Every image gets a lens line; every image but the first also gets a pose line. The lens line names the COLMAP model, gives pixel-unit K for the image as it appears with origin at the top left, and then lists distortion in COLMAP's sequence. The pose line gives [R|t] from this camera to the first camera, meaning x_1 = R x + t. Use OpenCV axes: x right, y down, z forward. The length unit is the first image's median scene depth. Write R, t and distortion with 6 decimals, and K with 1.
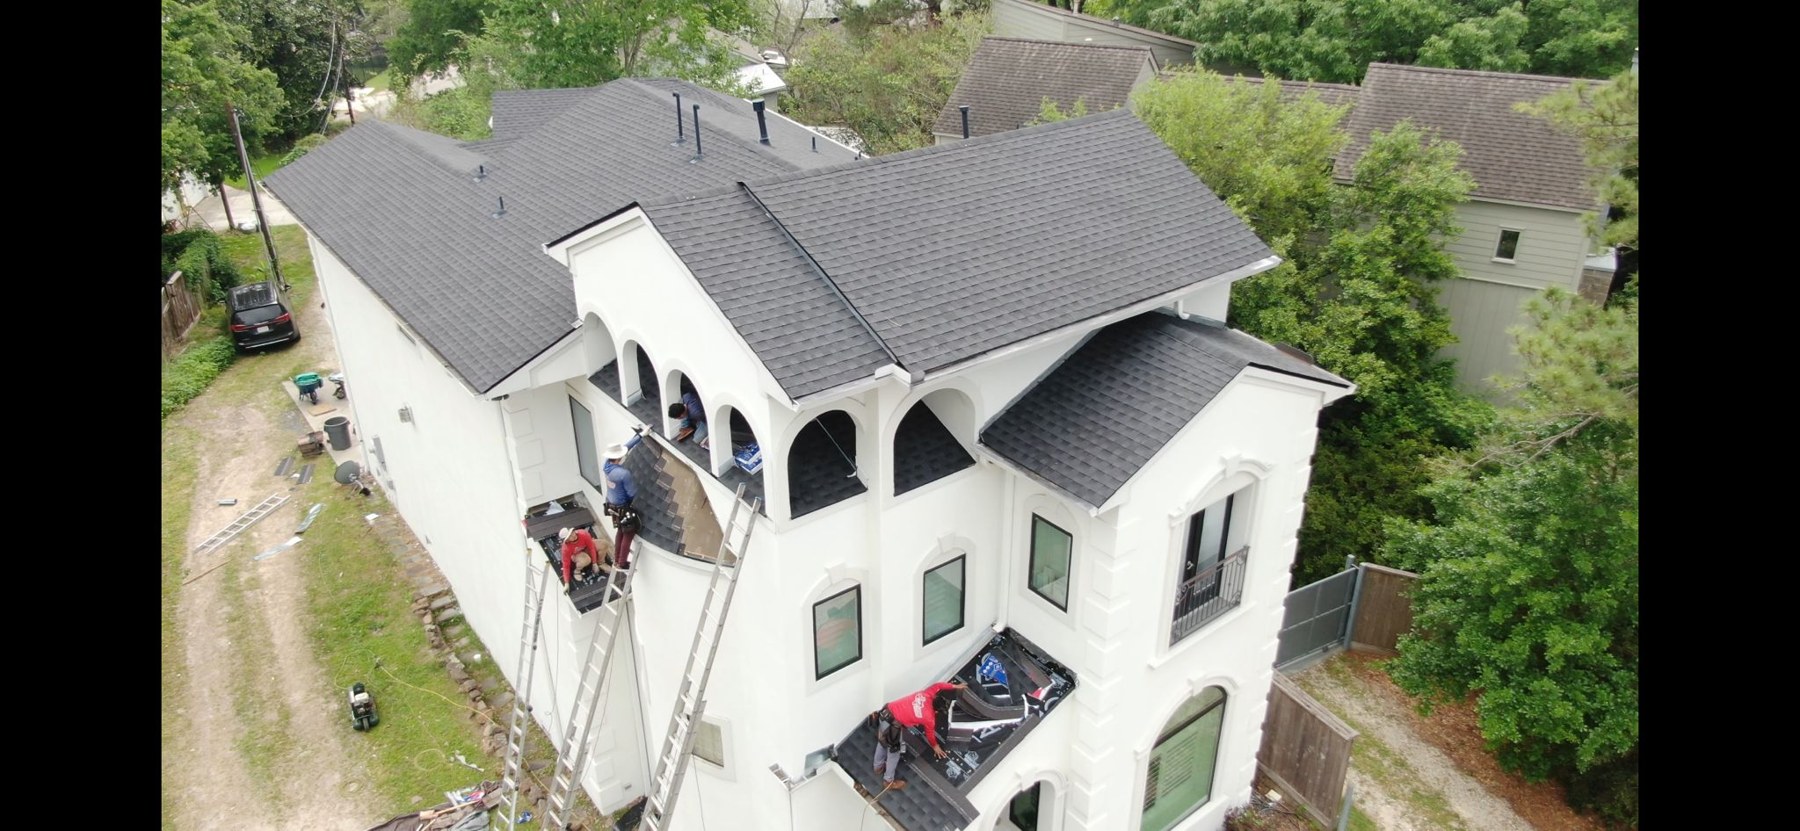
lens RADIAL K [[1080.2, 0, 938.2], [0, 1080.2, 351.0], [0, 0, 1]] dist [-0.017520, 0.007158]
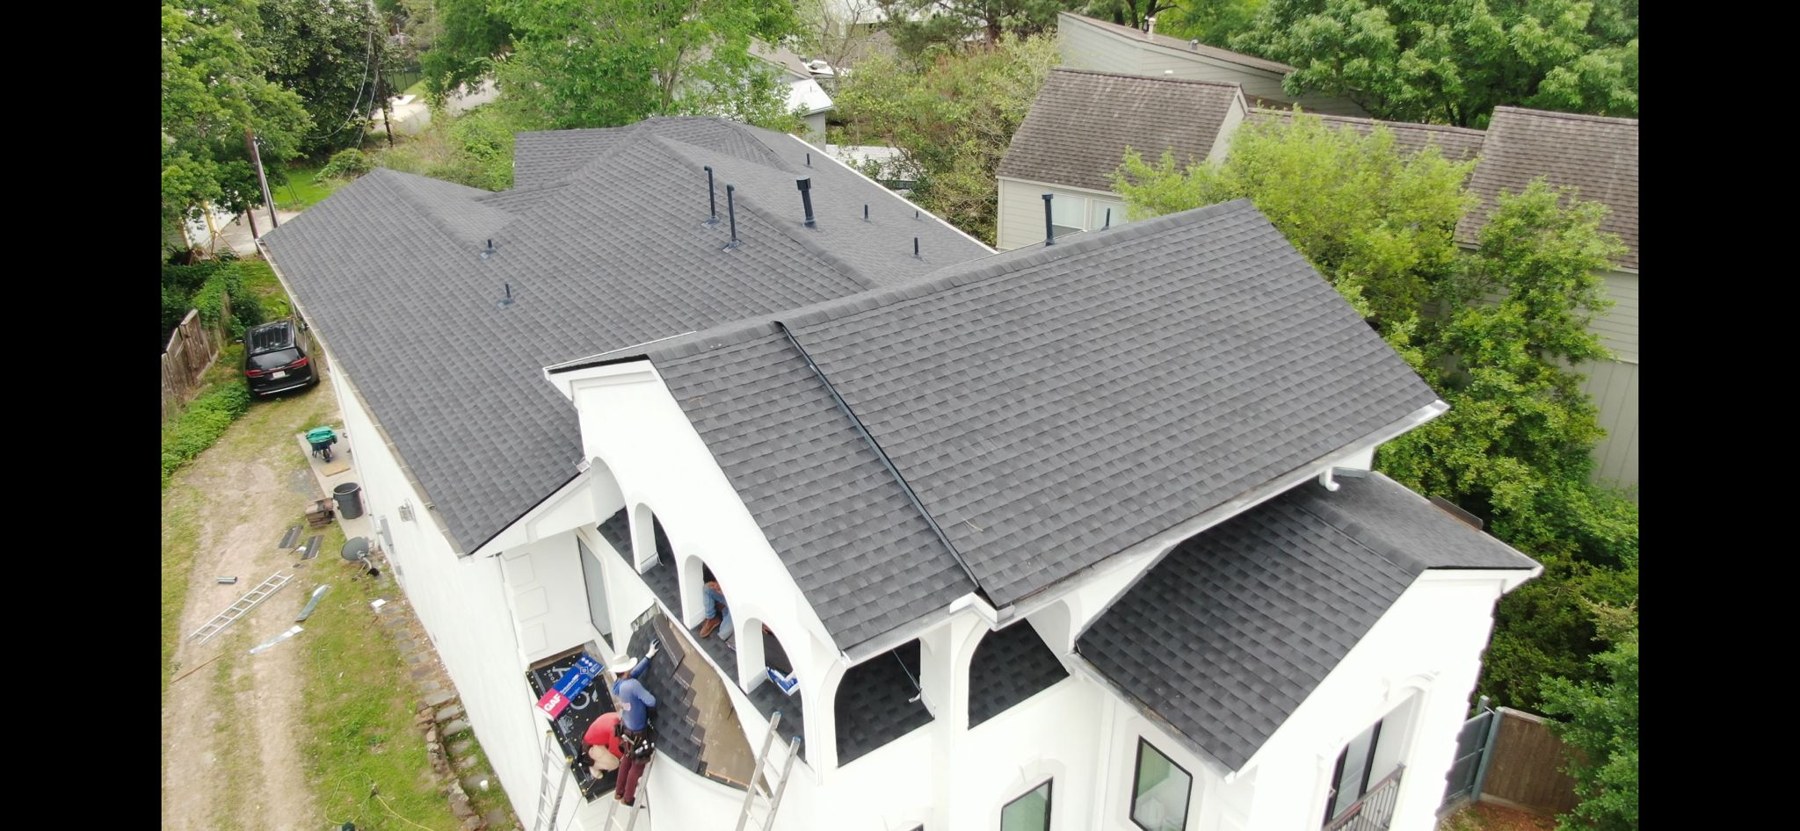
lens RADIAL K [[1080.2, 0, 942.1], [0, 1080.2, 349.2], [0, 0, 1]] dist [-0.017520, 0.007158]
pose [[0.999244, 0.011479, -0.037130, -0.022134], [-0.011201, 0.999908, 0.007680, -0.097746], [0.037215, -0.007258, 0.999281, 0.140450]]
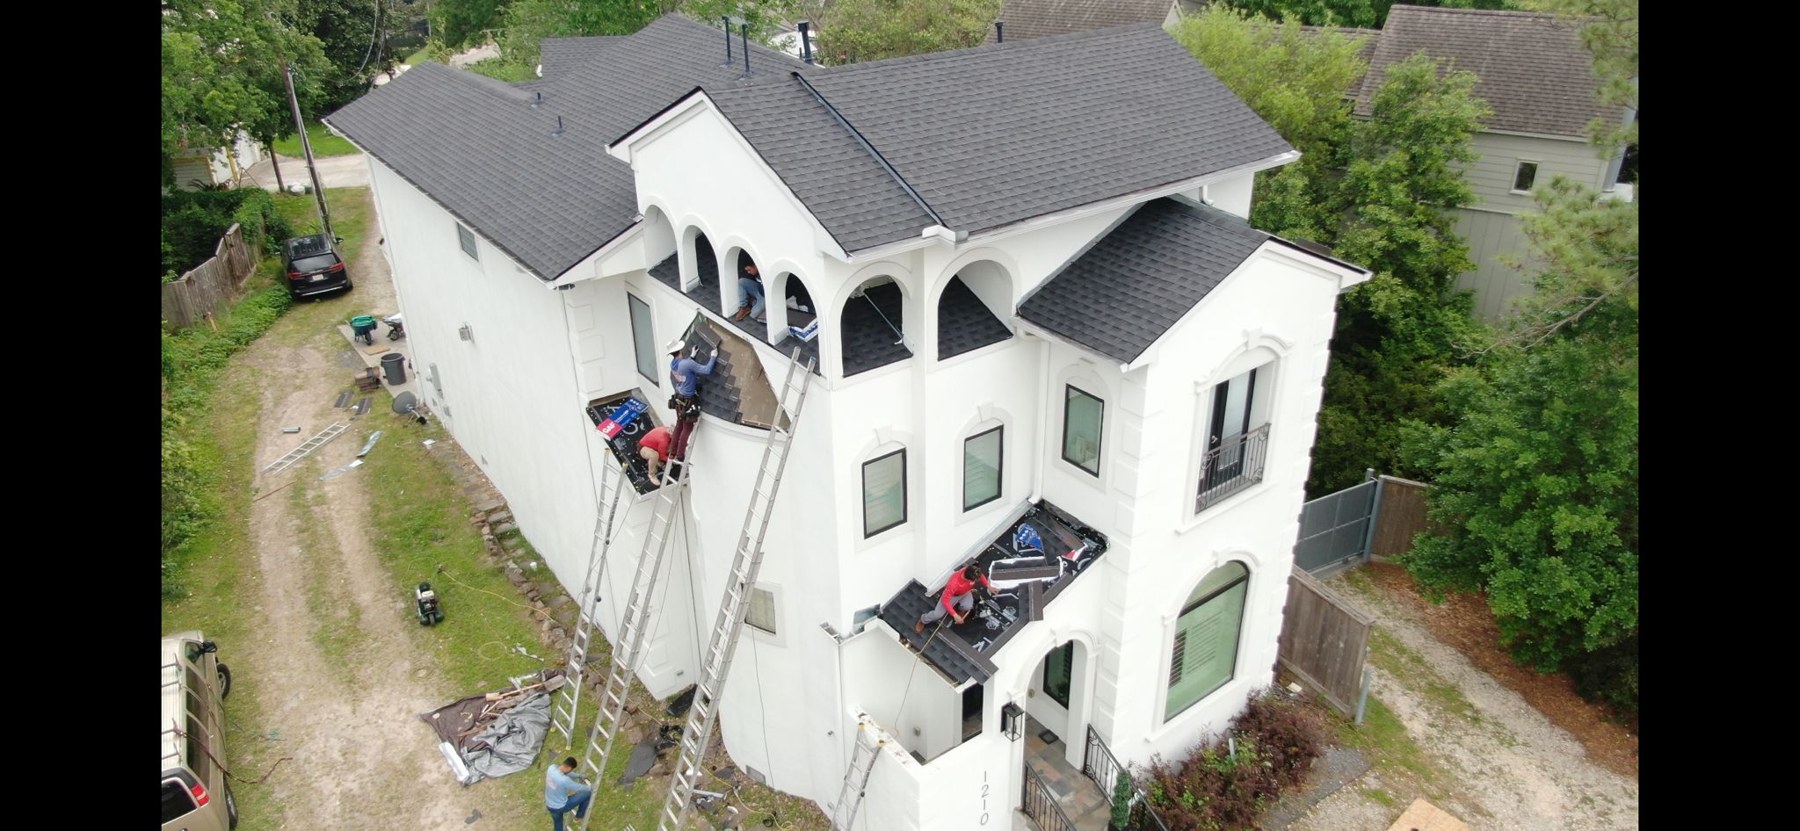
lens RADIAL K [[1080.2, 0, 944.7], [0, 1080.2, 347.3], [0, 0, 1]] dist [-0.017520, 0.007158]
pose [[0.999864, -0.000601, -0.016508, -0.010684], [0.000667, 0.999992, 0.003971, 0.076753], [0.016506, -0.003981, 0.999856, -0.049811]]
